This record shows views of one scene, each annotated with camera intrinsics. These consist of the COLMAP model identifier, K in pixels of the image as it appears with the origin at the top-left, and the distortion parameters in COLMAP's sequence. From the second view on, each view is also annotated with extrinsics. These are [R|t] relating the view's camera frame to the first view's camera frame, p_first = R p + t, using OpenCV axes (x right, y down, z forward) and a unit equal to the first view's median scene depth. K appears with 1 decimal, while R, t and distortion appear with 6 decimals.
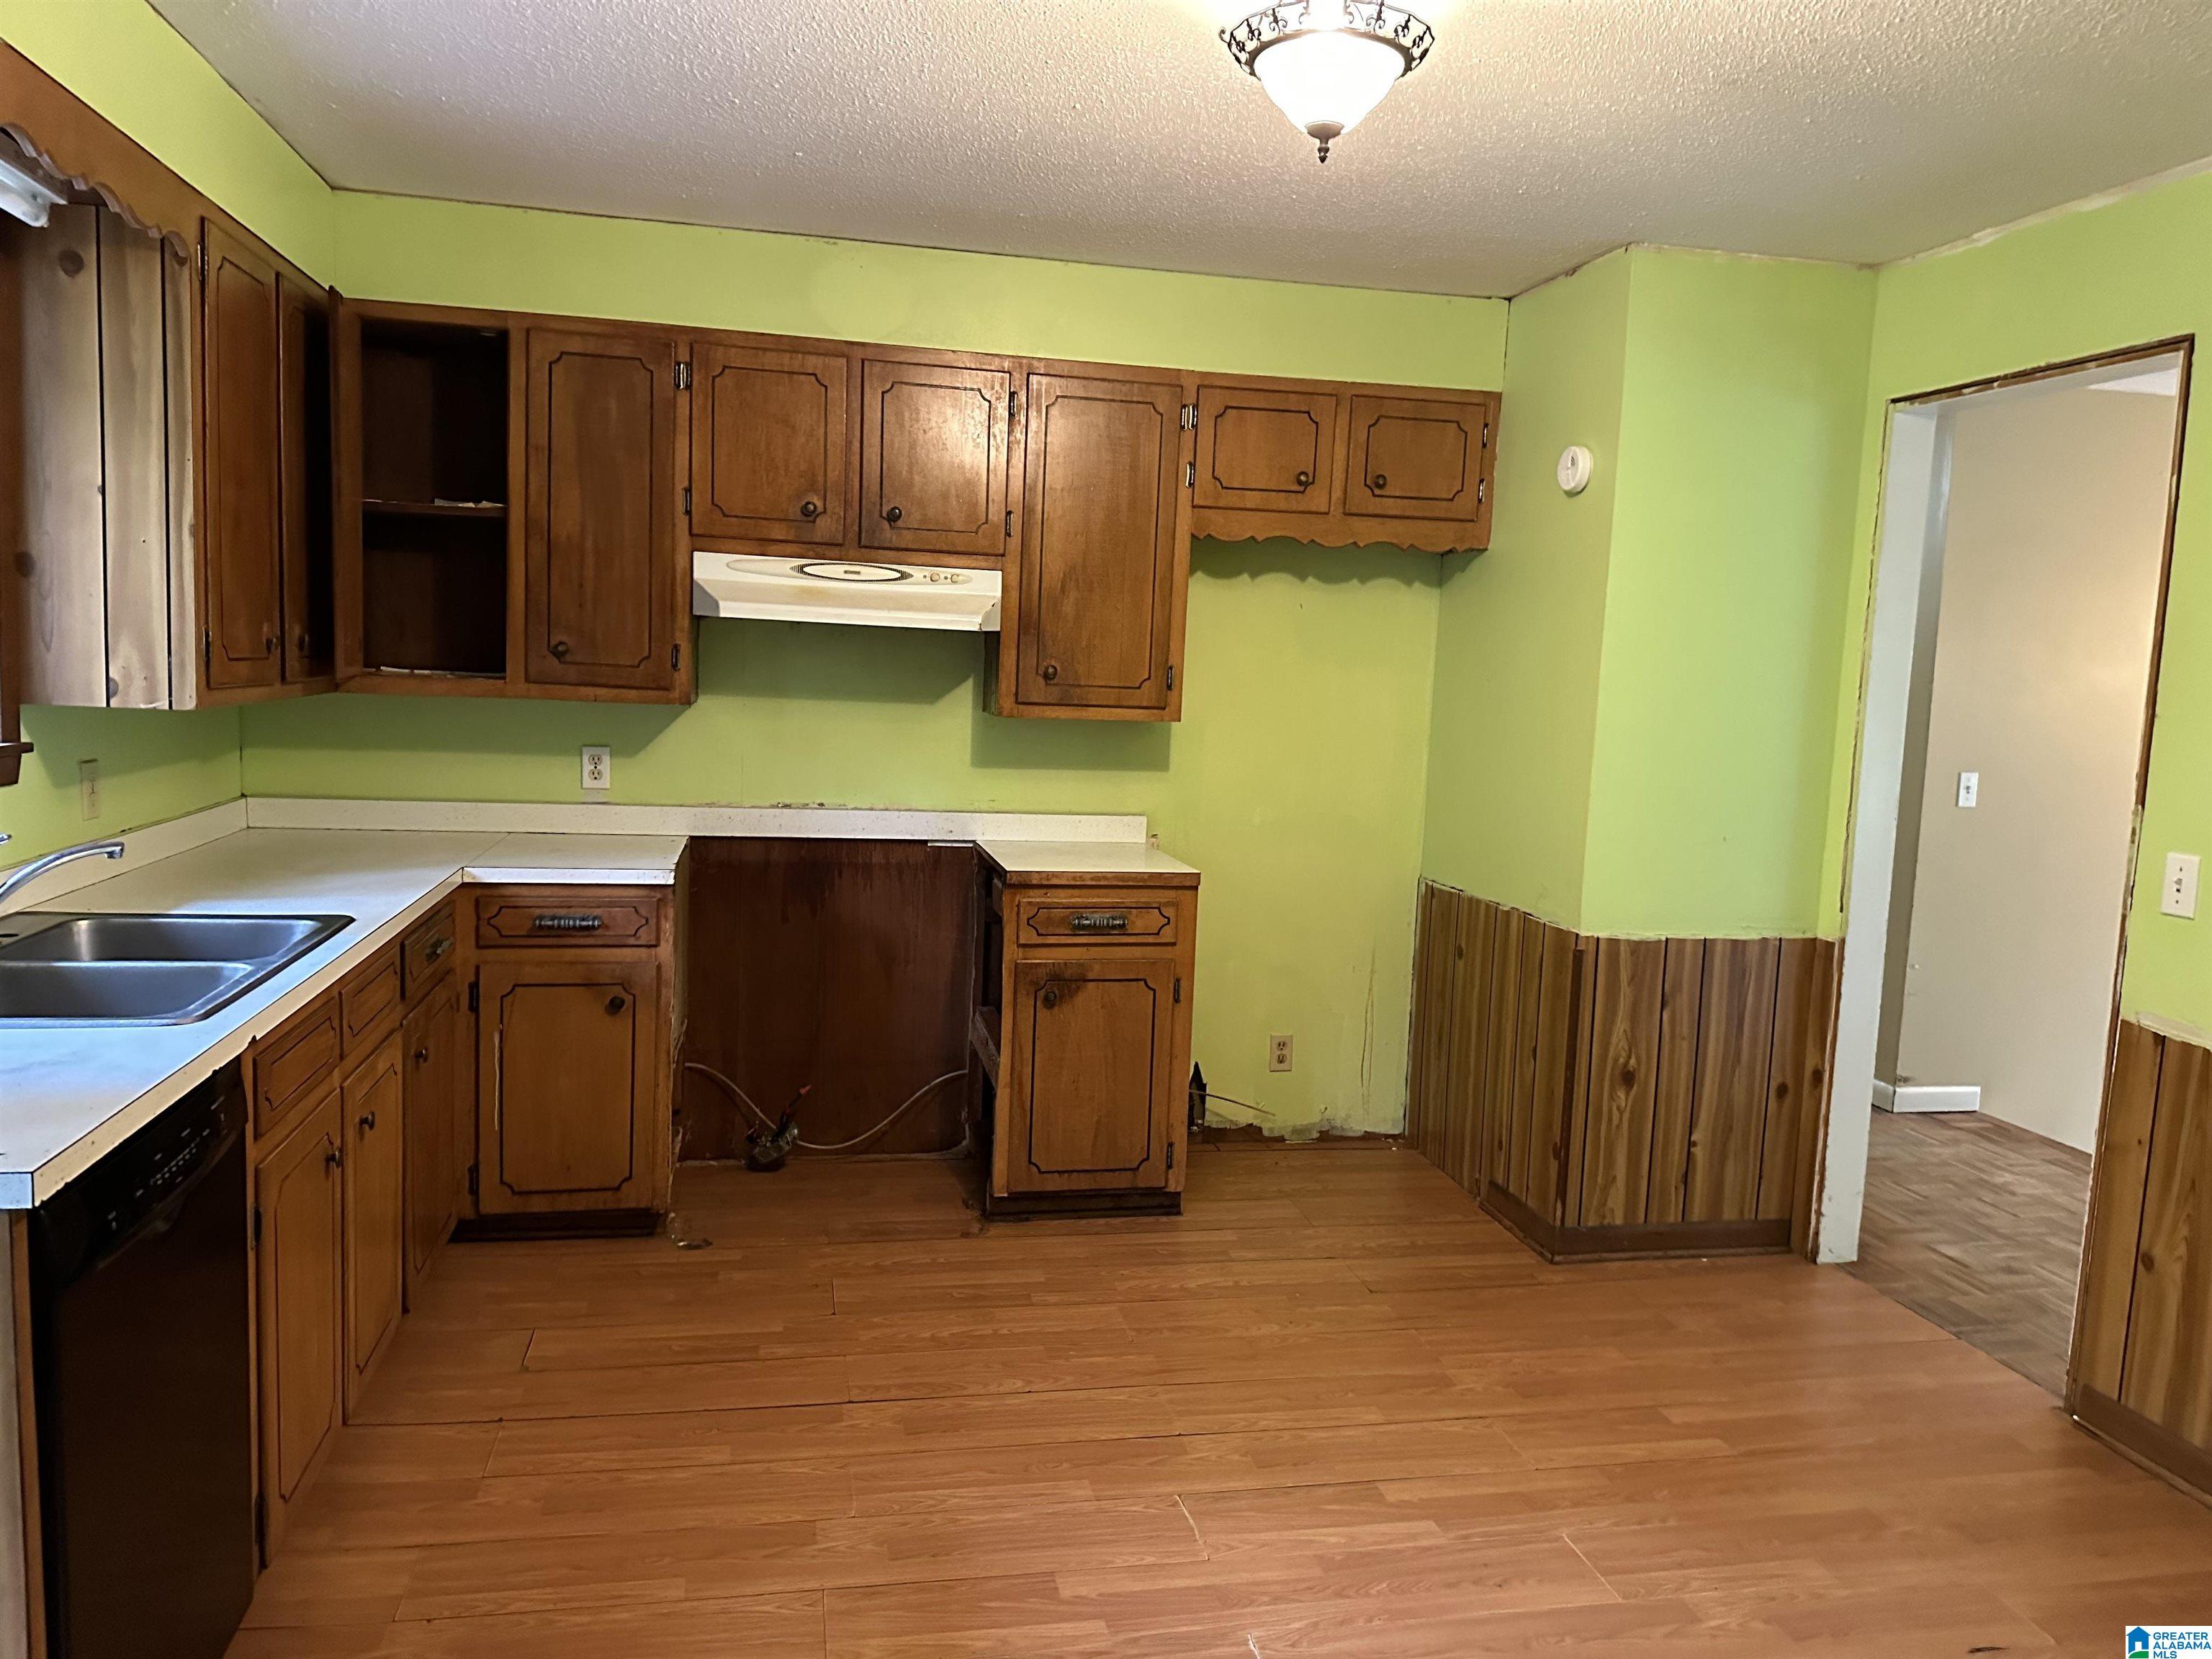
lens RADIAL K [[1556.9, 0, 1106.0], [0, 1556.9, 829.5], [0, 0, 1]] dist [0.111288, -0.145608]
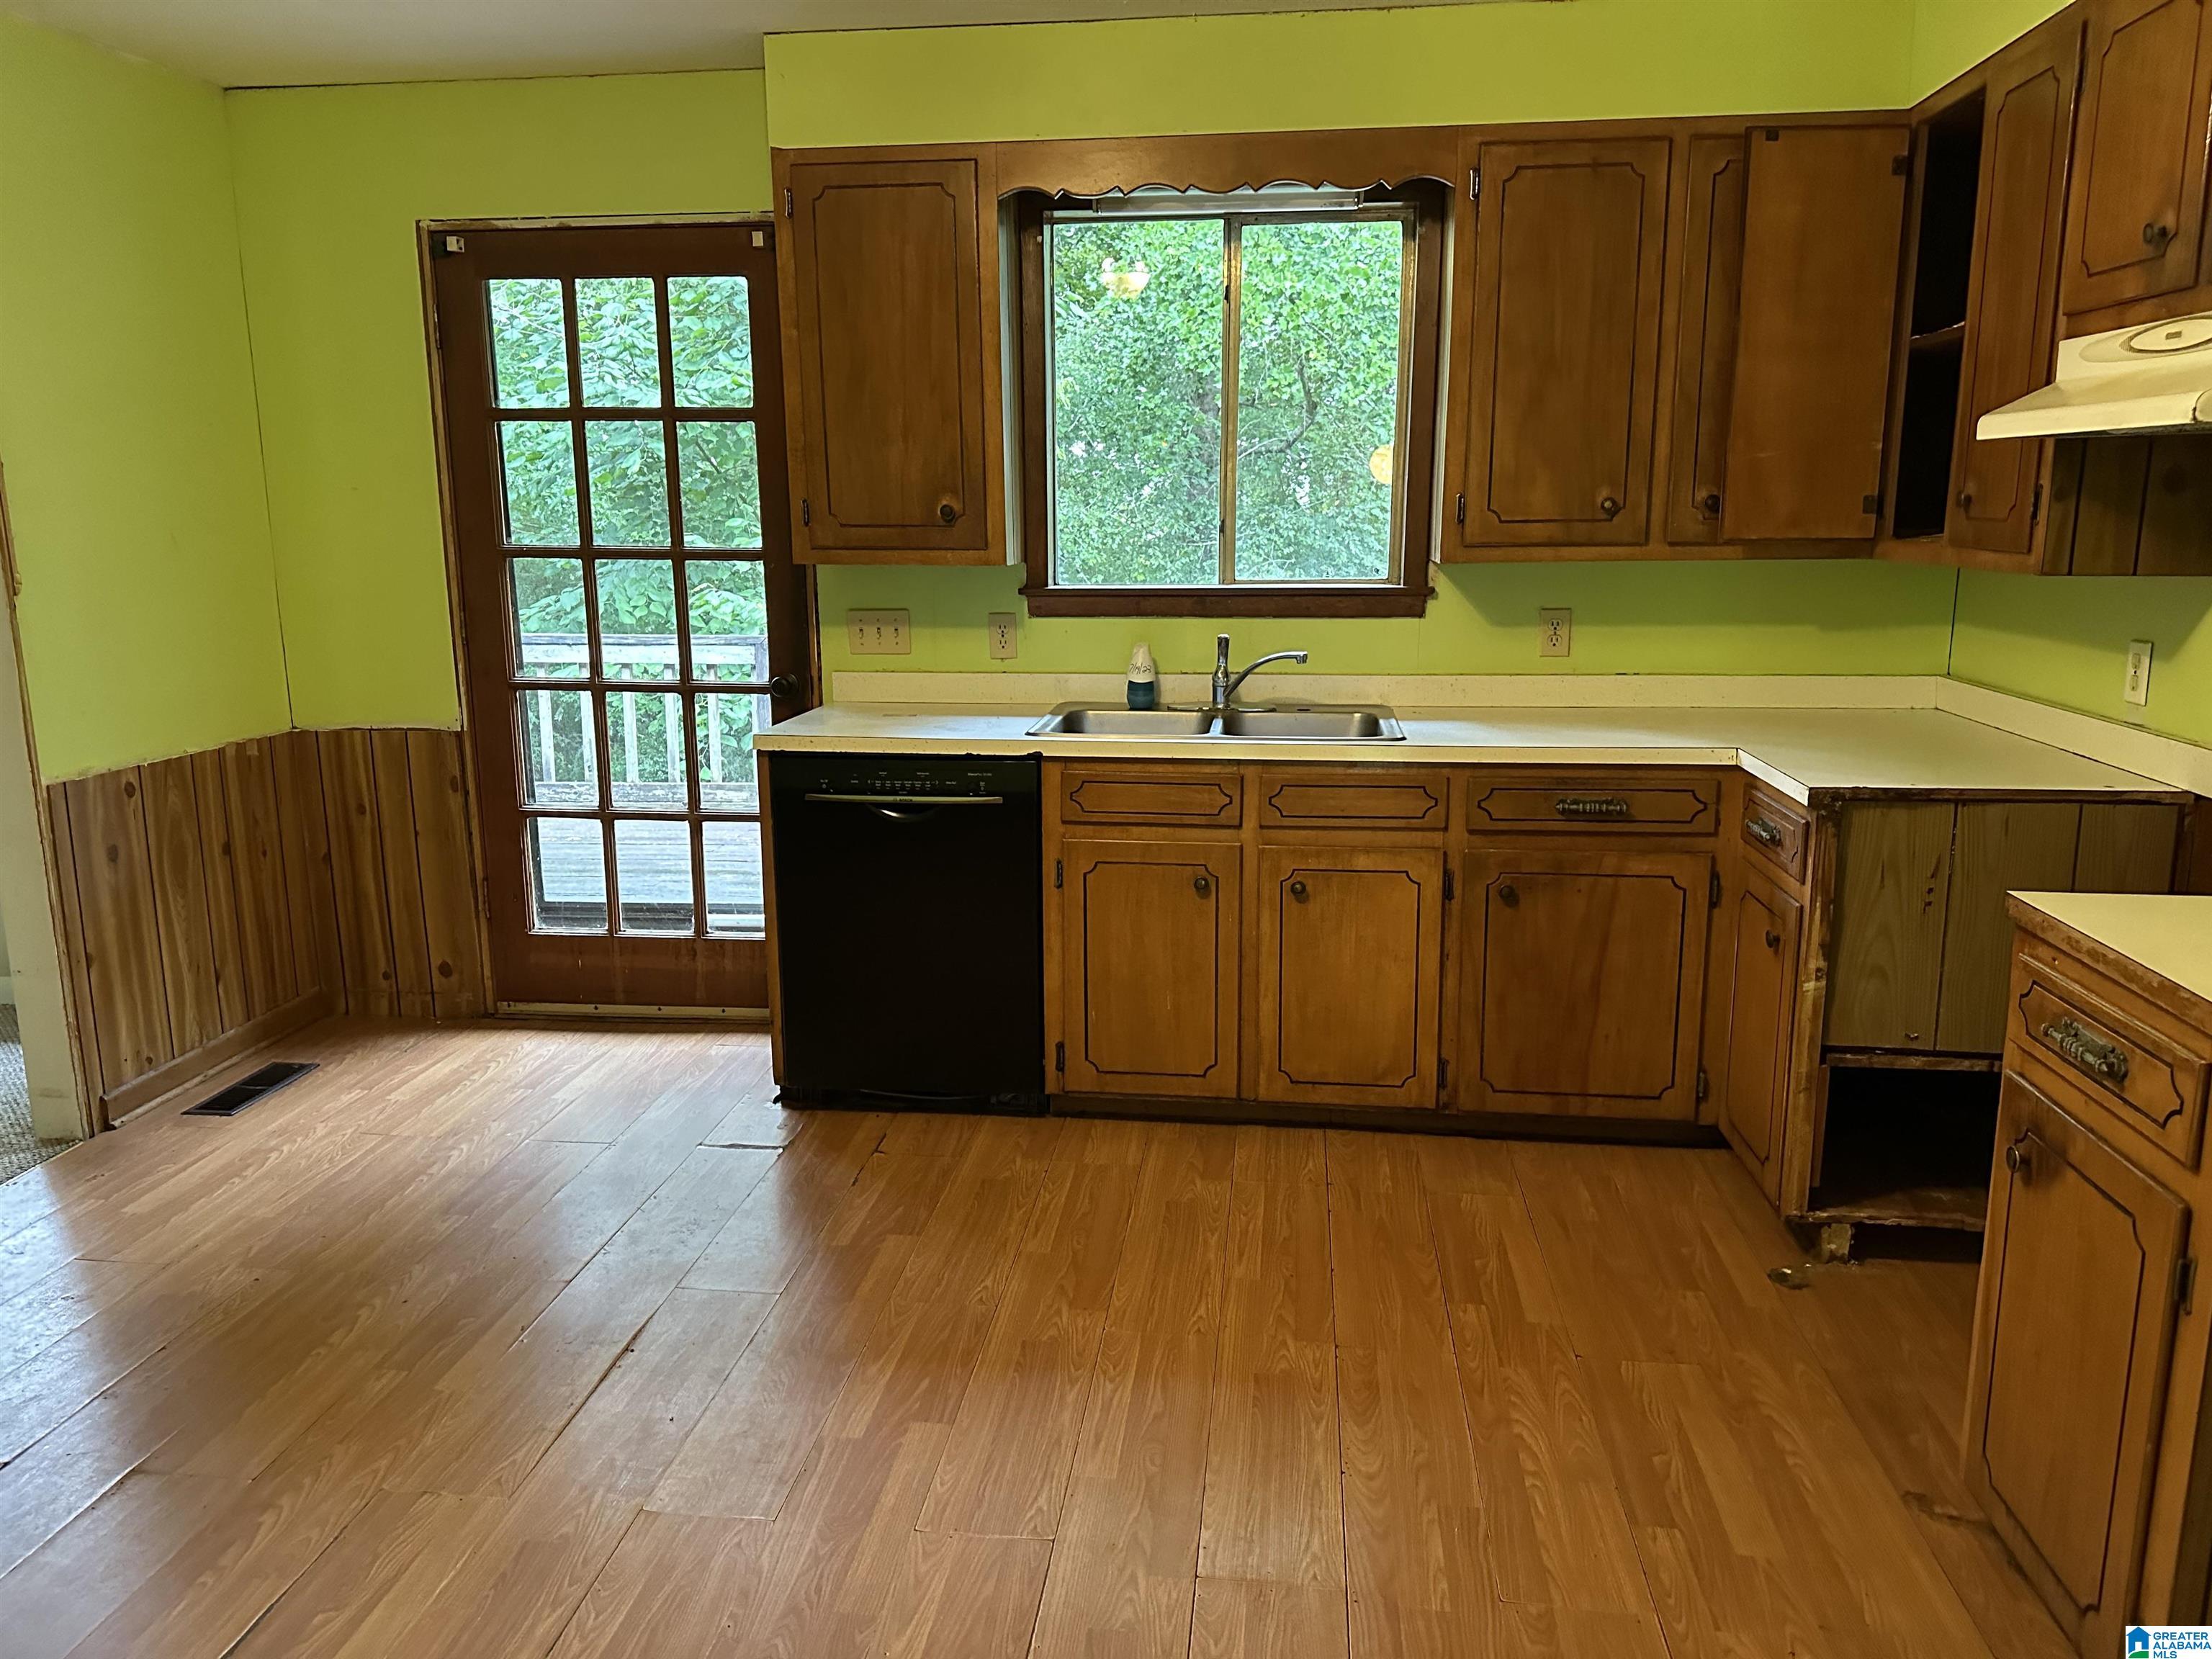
lens RADIAL K [[1556.9, 0, 1106.0], [0, 1556.9, 829.5], [0, 0, 1]] dist [0.111288, -0.145608]
pose [[-0.322065, 0.155569, -0.933848, 0.578220], [-0.112195, 0.973183, 0.200816, -0.073351], [0.940046, 0.169449, -0.295974, 0.954638]]
